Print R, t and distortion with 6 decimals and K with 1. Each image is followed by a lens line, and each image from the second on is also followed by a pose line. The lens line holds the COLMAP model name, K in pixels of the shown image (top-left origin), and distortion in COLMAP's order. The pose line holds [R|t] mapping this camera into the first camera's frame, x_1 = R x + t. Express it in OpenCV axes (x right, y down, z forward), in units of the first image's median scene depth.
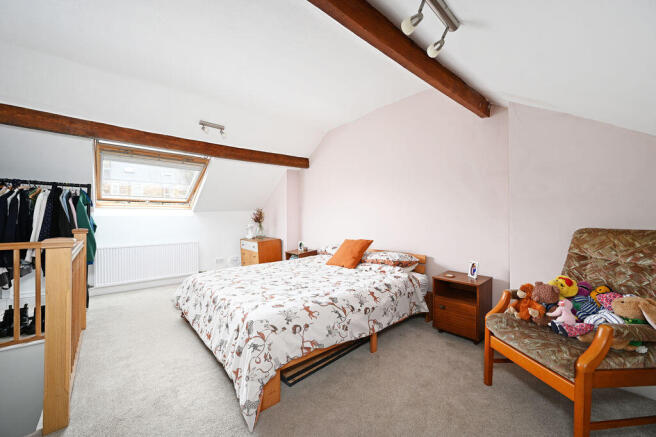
lens RADIAL K [[262.0, 0, 331.4], [0, 262.0, 216.6], [0, 0, 1]] dist [-0.003132, 0.000558]
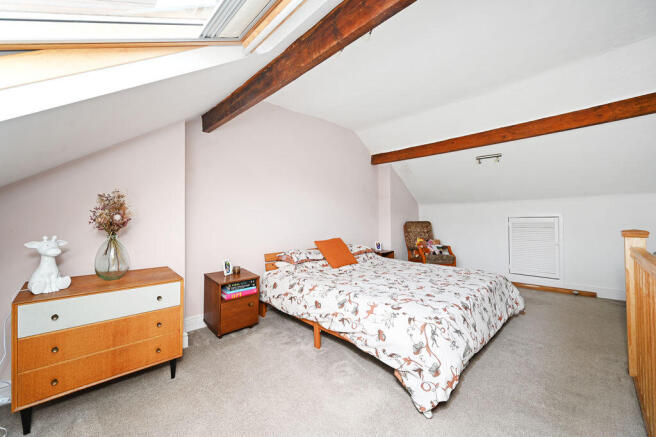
lens RADIAL K [[262.0, 0, 331.1], [0, 262.0, 217.5], [0, 0, 1]] dist [-0.003132, 0.000558]
pose [[-0.061145, 0.004762, 0.998118, -1.206357], [0.006255, 0.999971, -0.004388, 0.011044], [-0.998109, 0.005975, -0.061173, 1.382447]]
